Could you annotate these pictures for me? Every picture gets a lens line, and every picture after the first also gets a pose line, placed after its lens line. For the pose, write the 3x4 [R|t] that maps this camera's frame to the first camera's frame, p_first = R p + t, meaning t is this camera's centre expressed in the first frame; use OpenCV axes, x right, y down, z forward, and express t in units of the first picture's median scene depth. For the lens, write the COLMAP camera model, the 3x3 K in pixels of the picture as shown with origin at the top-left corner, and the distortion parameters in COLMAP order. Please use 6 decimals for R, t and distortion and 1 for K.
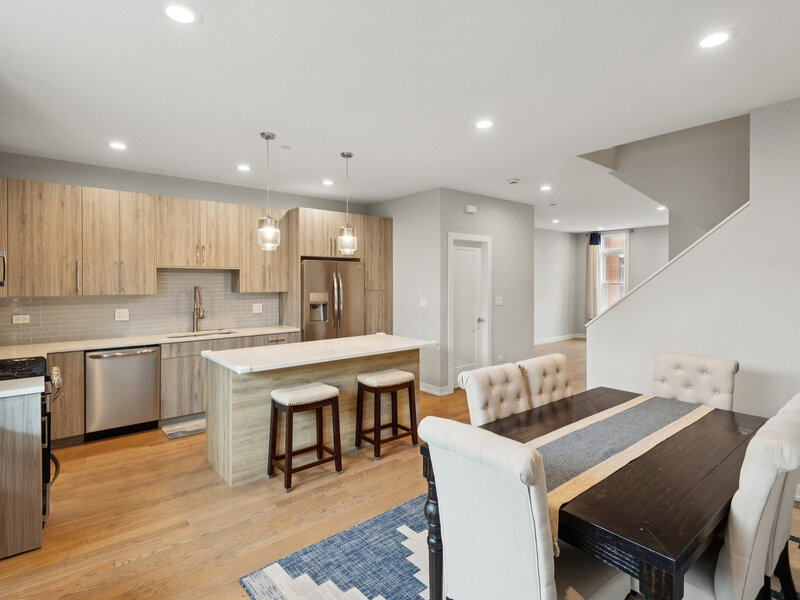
lens RADIAL K [[416.5, 0, 395.8], [0, 416.5, 290.3], [0, 0, 1]] dist [0.042076, -0.030873]
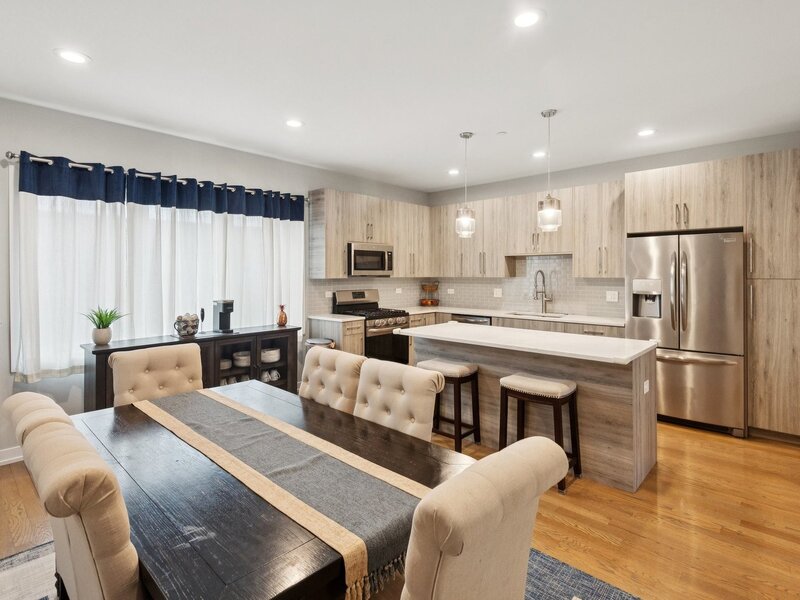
lens RADIAL K [[418.2, 0, 389.9], [0, 418.2, 283.8], [0, 0, 1]] dist [0.046203, -0.033264]
pose [[0.118082, 0.028945, -0.992582, 0.602881], [-0.017307, 0.999483, 0.027087, 0.000567], [0.992853, 0.013980, 0.118521, 0.512279]]
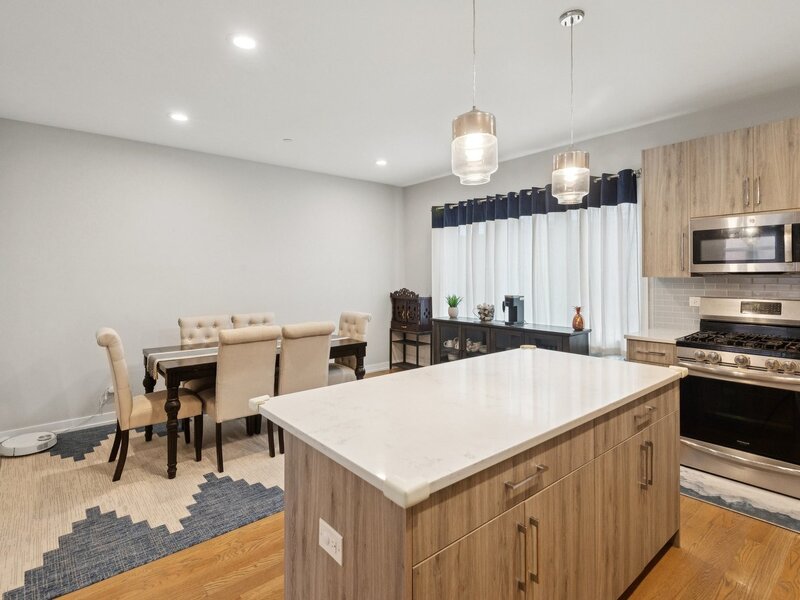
lens RADIAL K [[420.7, 0, 398.7], [0, 420.7, 275.6], [0, 0, 1]] dist [0.000589, 0.000045]
pose [[-0.999927, 0.011167, -0.004511, -0.036591], [0.011080, 0.999760, 0.018914, -0.003034], [0.004721, 0.018863, -0.999811, 1.247981]]
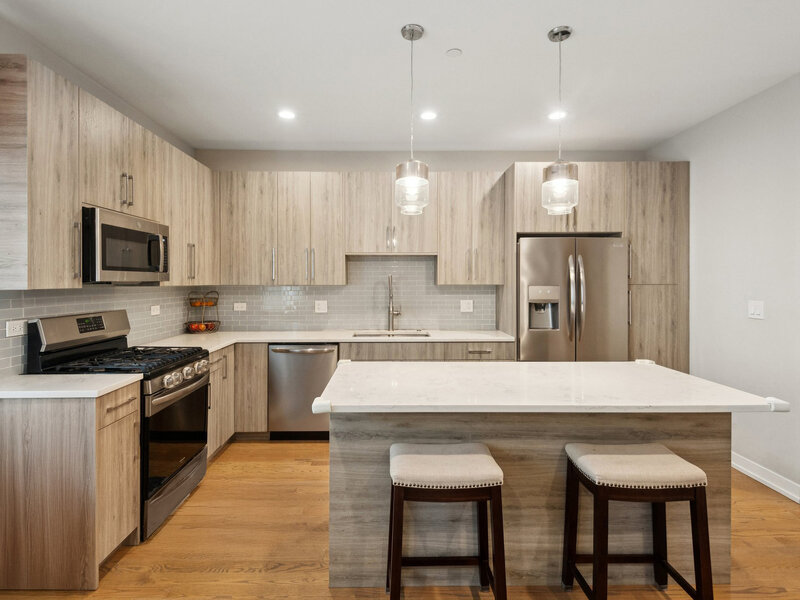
lens RADIAL K [[418.2, 0, 389.9], [0, 418.2, 283.8], [0, 0, 1]] dist [0.046203, -0.033264]
pose [[0.776676, 0.007177, -0.629860, 0.054178], [-0.014130, 0.999882, -0.006029, 0.010748], [0.629742, 0.013582, 0.776686, 0.373951]]
